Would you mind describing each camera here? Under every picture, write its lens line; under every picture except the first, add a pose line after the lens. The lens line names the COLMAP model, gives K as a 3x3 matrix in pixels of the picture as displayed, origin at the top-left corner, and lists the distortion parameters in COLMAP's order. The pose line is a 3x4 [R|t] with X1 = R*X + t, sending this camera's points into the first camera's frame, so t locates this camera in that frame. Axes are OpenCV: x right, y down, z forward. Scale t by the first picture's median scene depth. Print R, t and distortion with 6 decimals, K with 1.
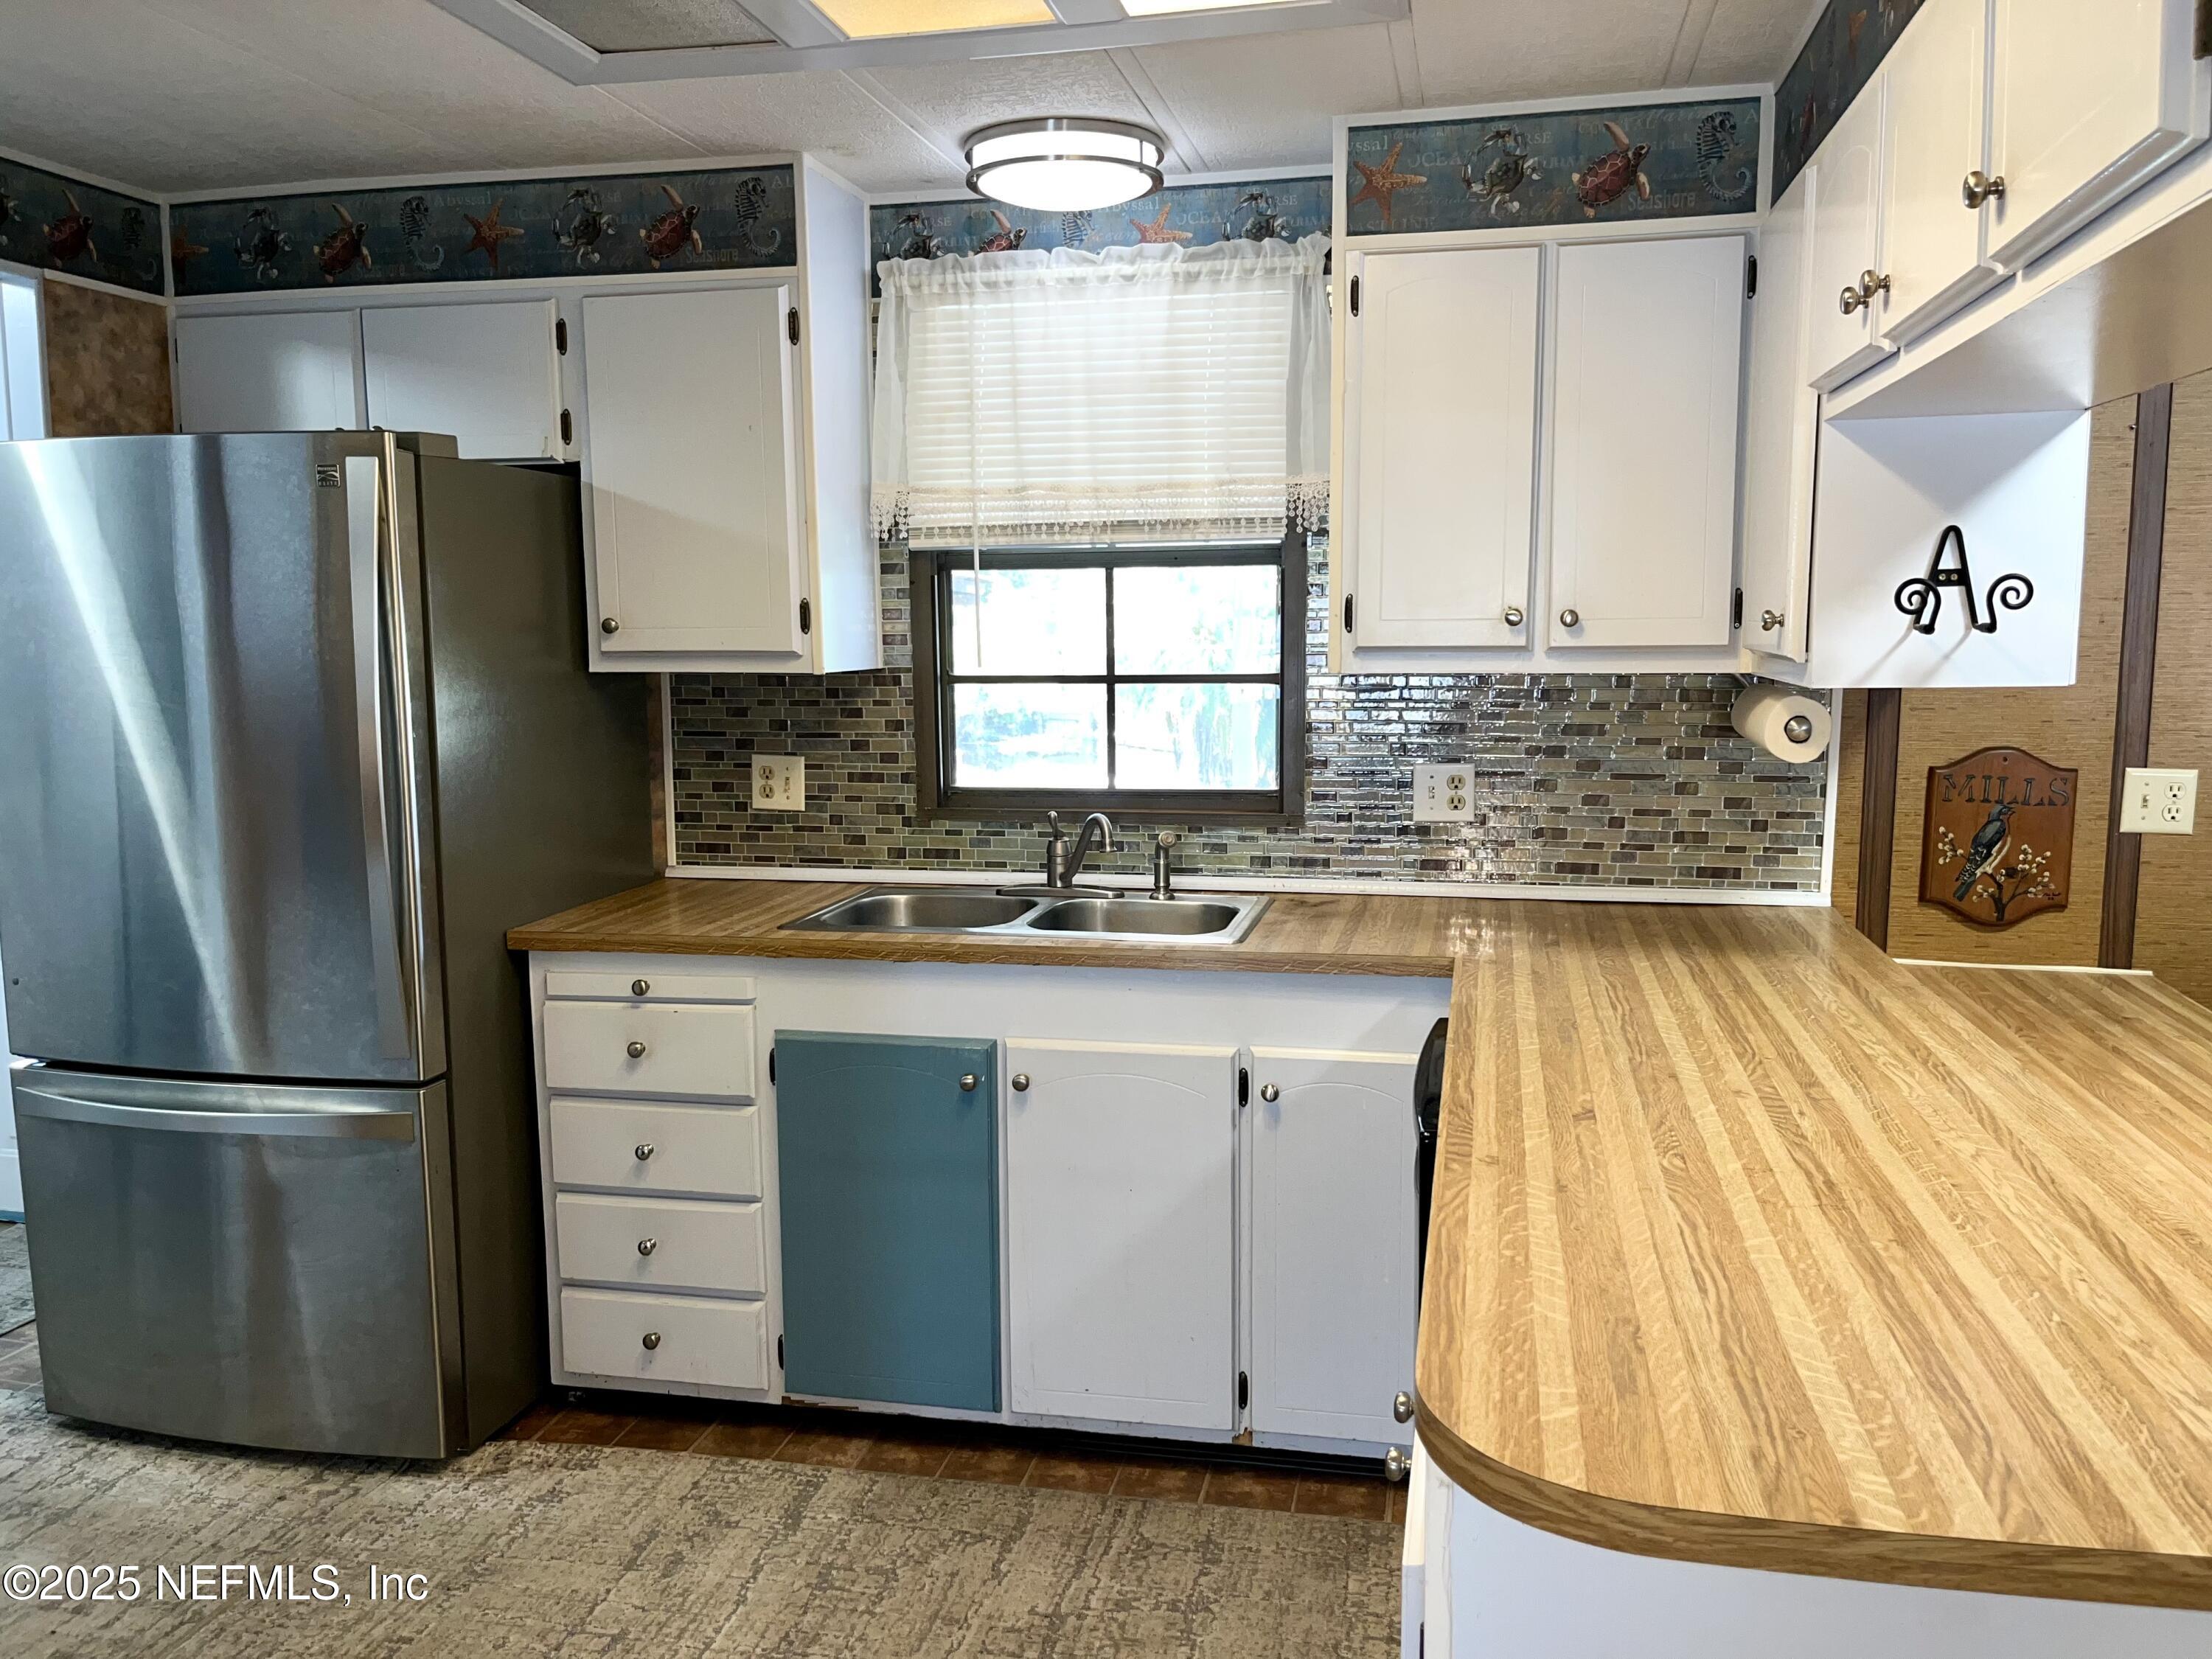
lens RADIAL K [[1694.2, 0, 1108.6], [0, 1694.2, 828.8], [0, 0, 1]] dist [0.025389, -0.004852]
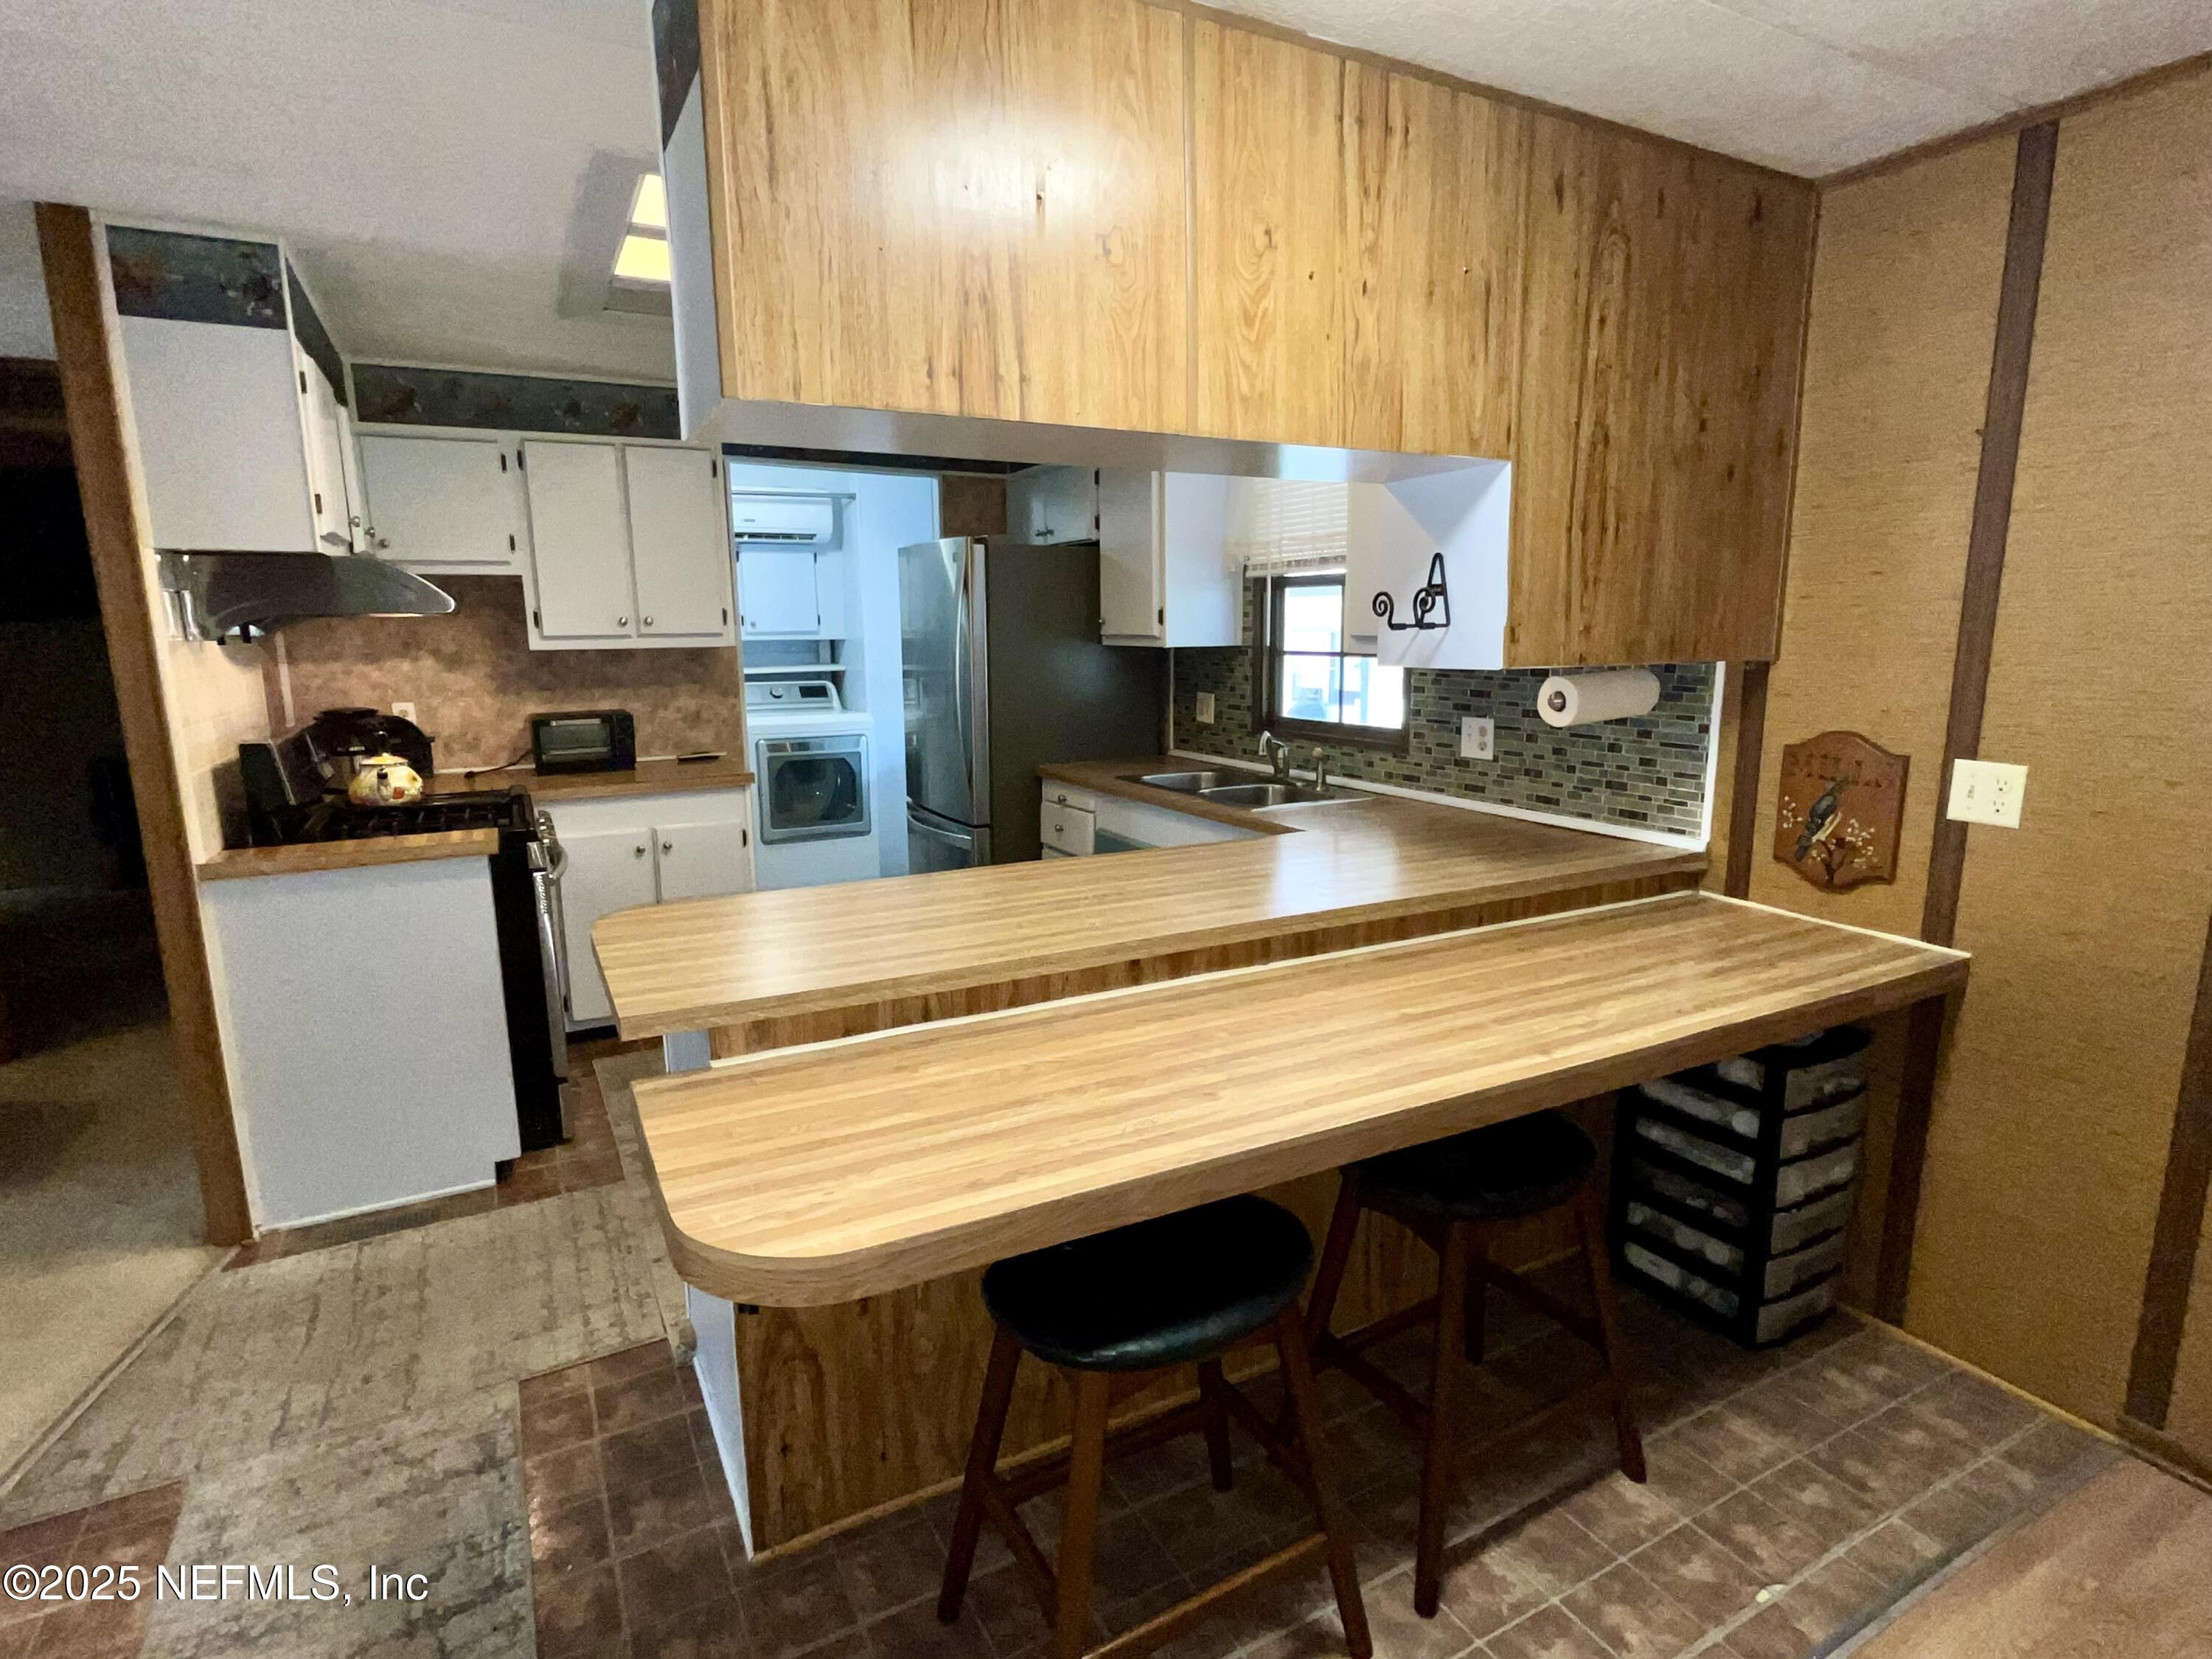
lens RADIAL K [[1130.5, 0, 1103.7], [0, 1130.5, 831.1], [0, 0, 1]] dist [0.004515, 0.000998]
pose [[0.648545, 0.139711, -0.748245, 0.751168], [-0.089113, 0.990187, 0.107647, -0.018910], [0.755942, -0.003136, 0.654631, 0.129932]]
